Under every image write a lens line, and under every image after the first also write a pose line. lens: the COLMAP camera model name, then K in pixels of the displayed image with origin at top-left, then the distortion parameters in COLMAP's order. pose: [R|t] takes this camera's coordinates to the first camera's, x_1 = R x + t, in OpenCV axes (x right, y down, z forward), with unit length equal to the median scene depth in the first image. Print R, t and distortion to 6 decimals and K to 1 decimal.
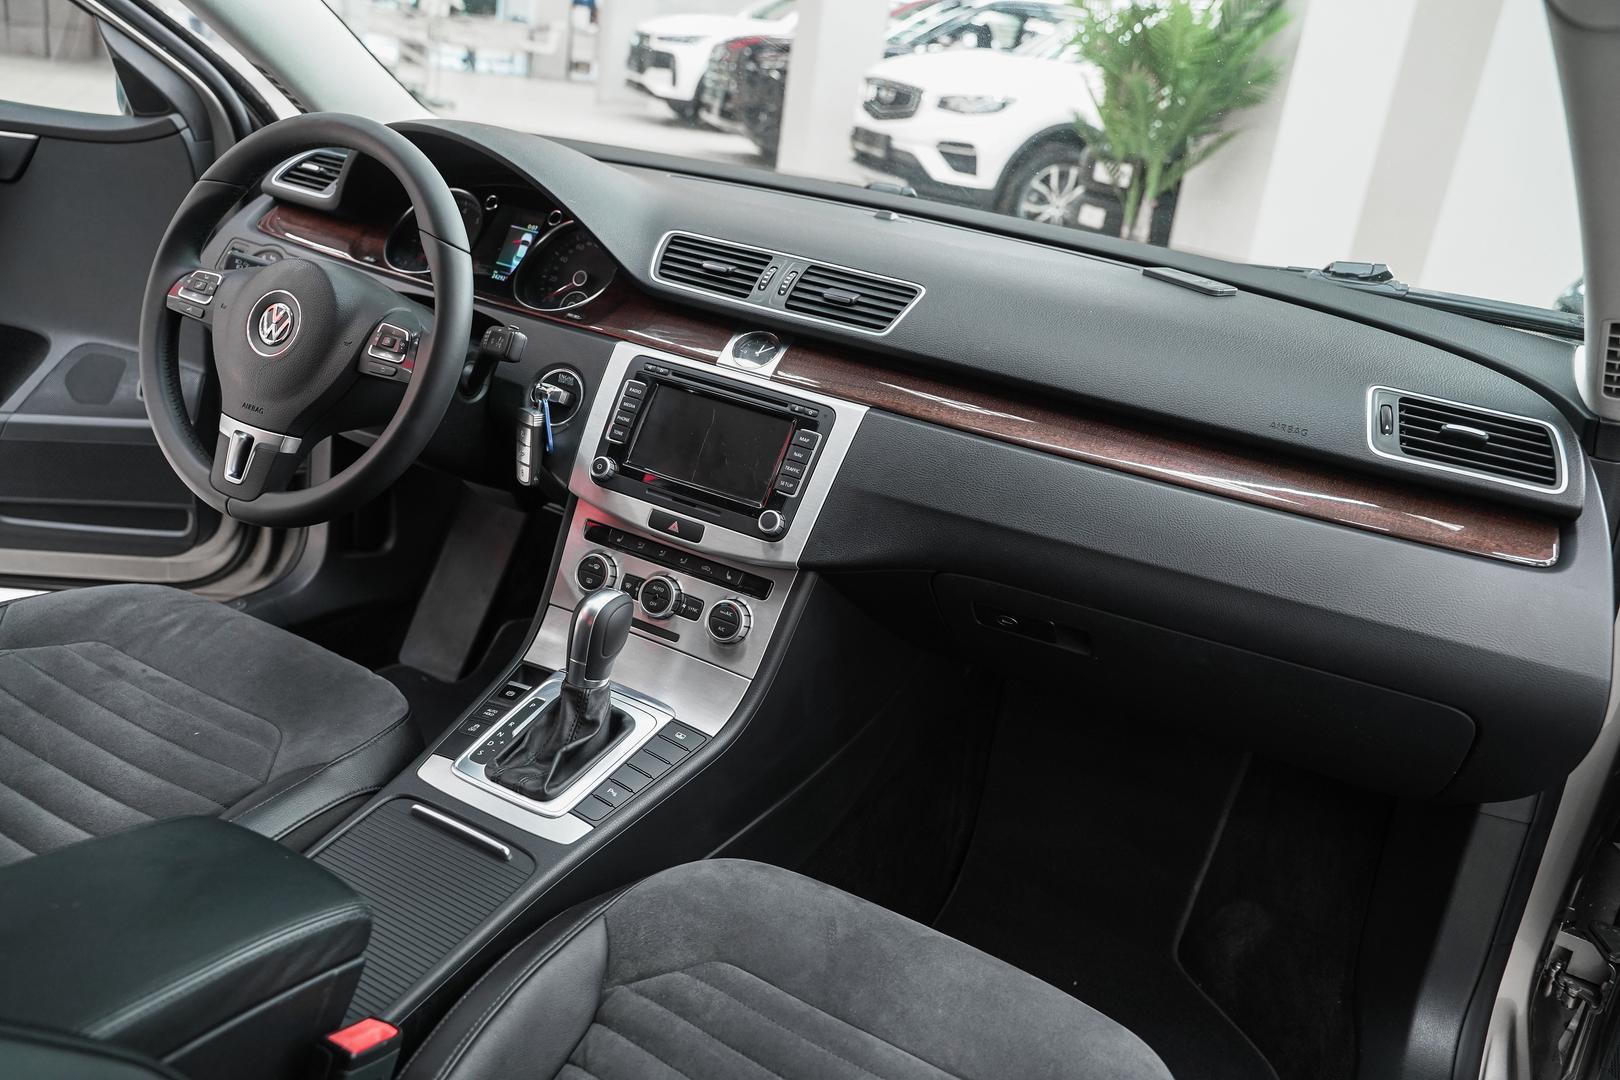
lens RADIAL K [[1282.8, 0, 810.0], [0, 1282.8, 540.0], [0, 0, 1]] dist [-0.021396, 0.012114]
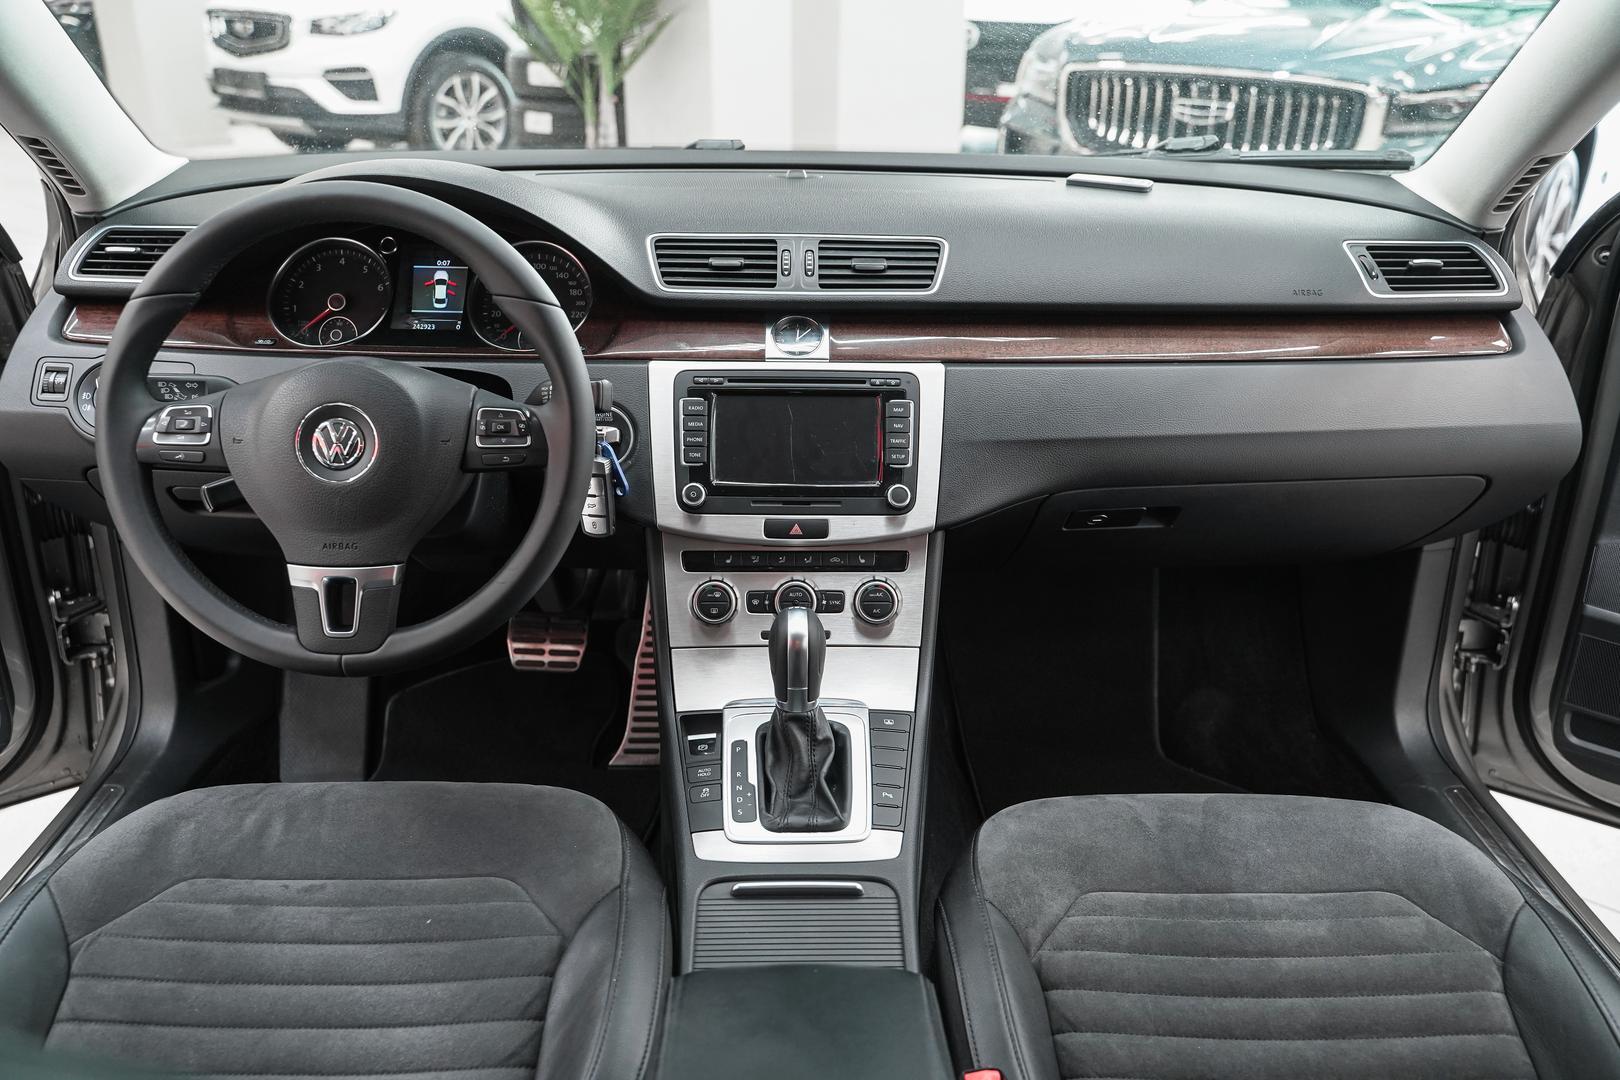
lens RADIAL K [[1282.8, 0, 810.0], [0, 1282.8, 540.0], [0, 0, 1]] dist [-0.021396, 0.012114]
pose [[0.862070, -0.305959, 0.404010, -0.484271], [0.273183, 0.952005, 0.138046, -0.132589], [-0.426856, -0.008636, 0.904278, 0.096895]]
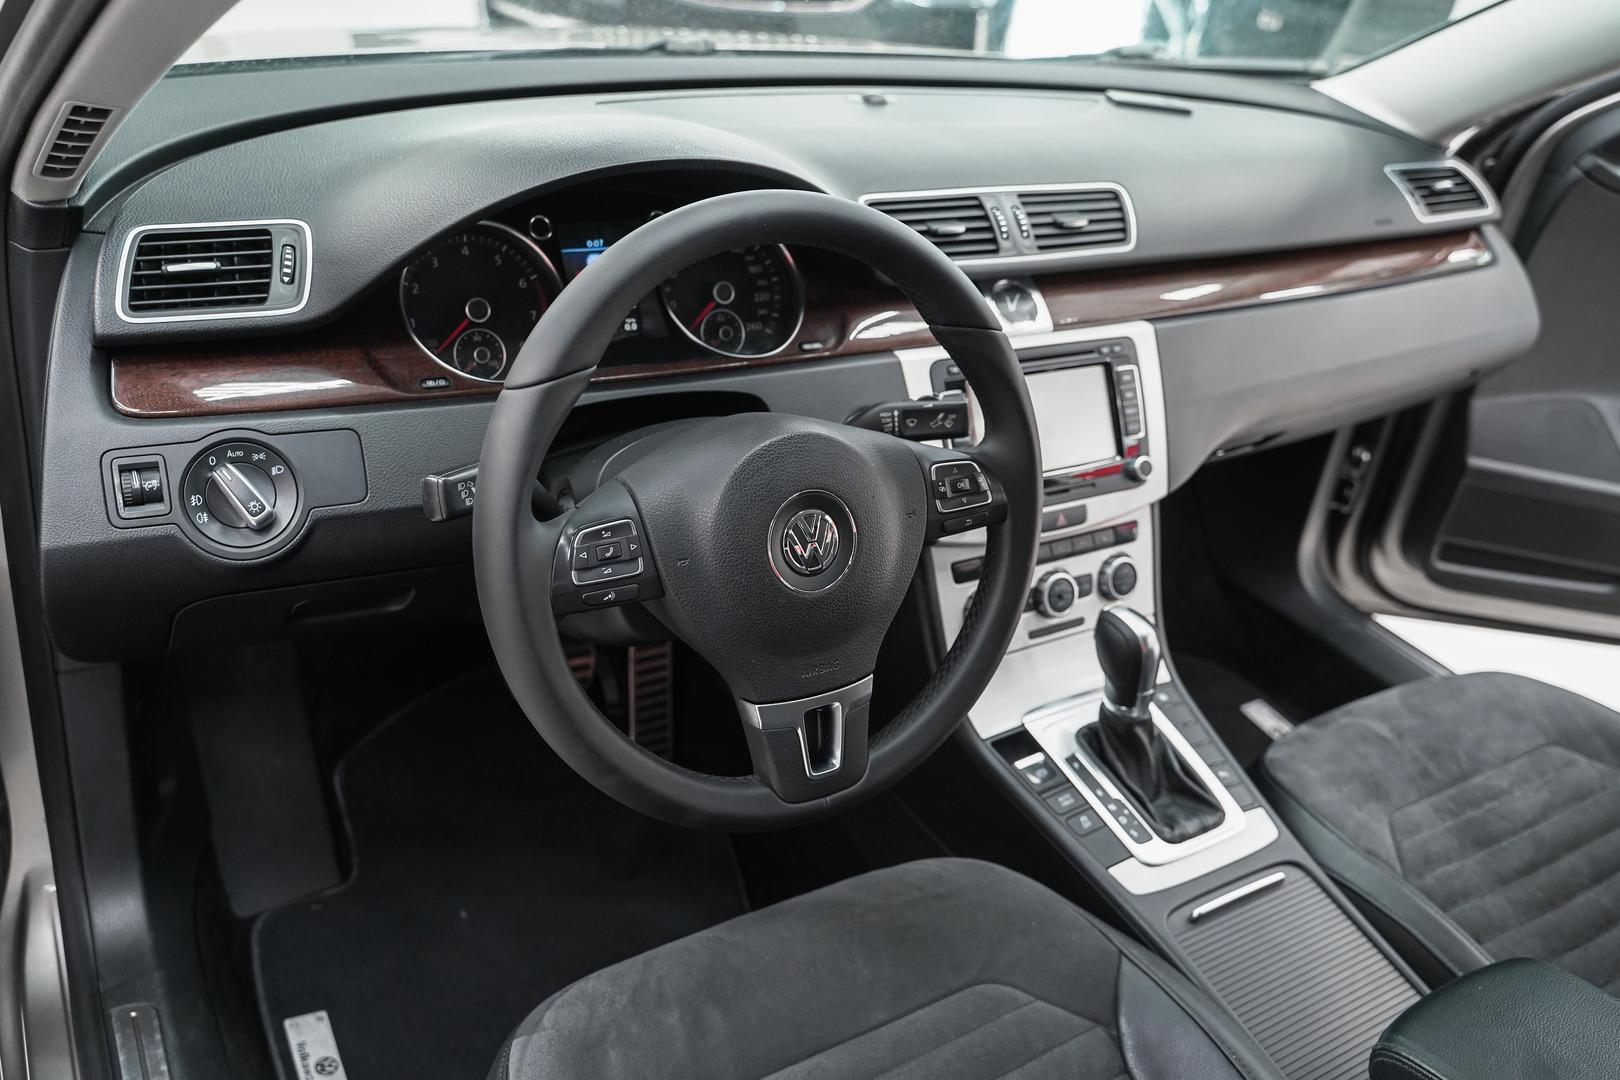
lens RADIAL K [[1305.7, 0, 810.0], [0, 1305.7, 540.0], [0, 0, 1]] dist [-0.009287, -0.001905]
pose [[0.520332, -0.490847, 0.698802, -0.838839], [0.269623, 0.870875, 0.410951, -0.420945], [-0.810283, -0.025418, 0.585487, 0.578351]]
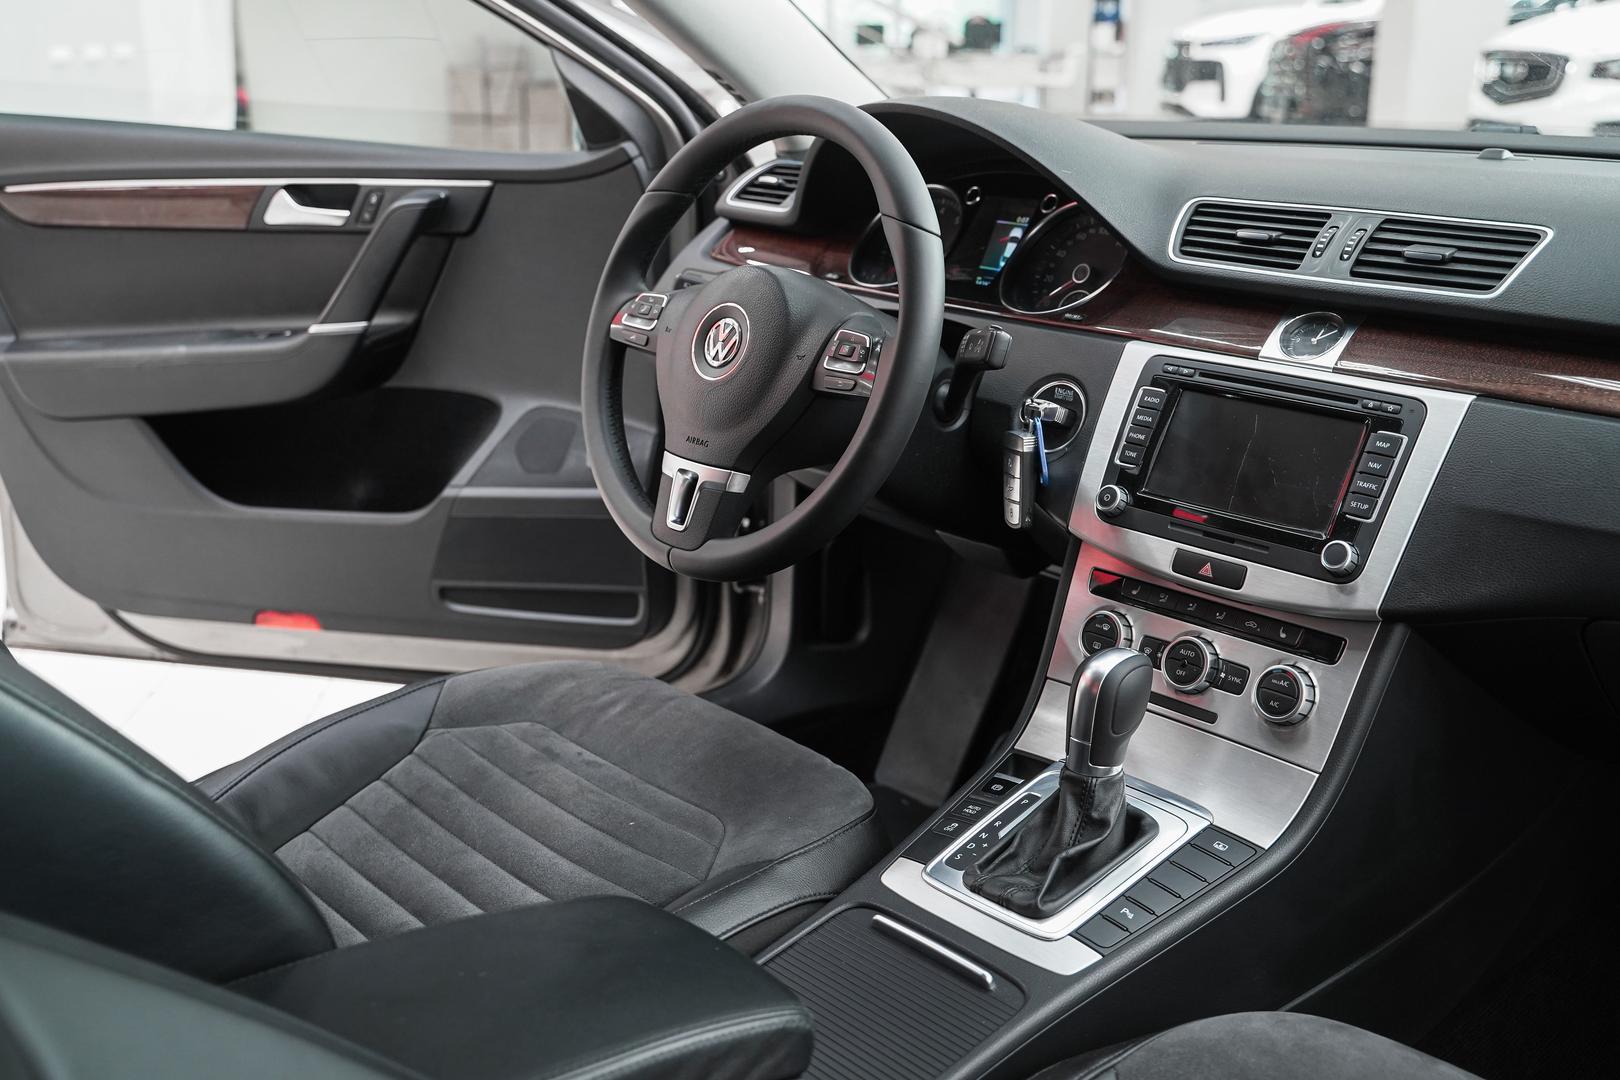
lens RADIAL K [[1638.2, 0, 810.3], [0, 1638.2, 500.9], [0, 0, 1]] dist [-0.005970, -0.001679]
pose [[0.934992, -0.039946, -0.352413, 0.017323], [-0.000672, 0.993436, -0.114391, 0.058205], [0.354669, 0.107191, 0.928827, 0.014210]]
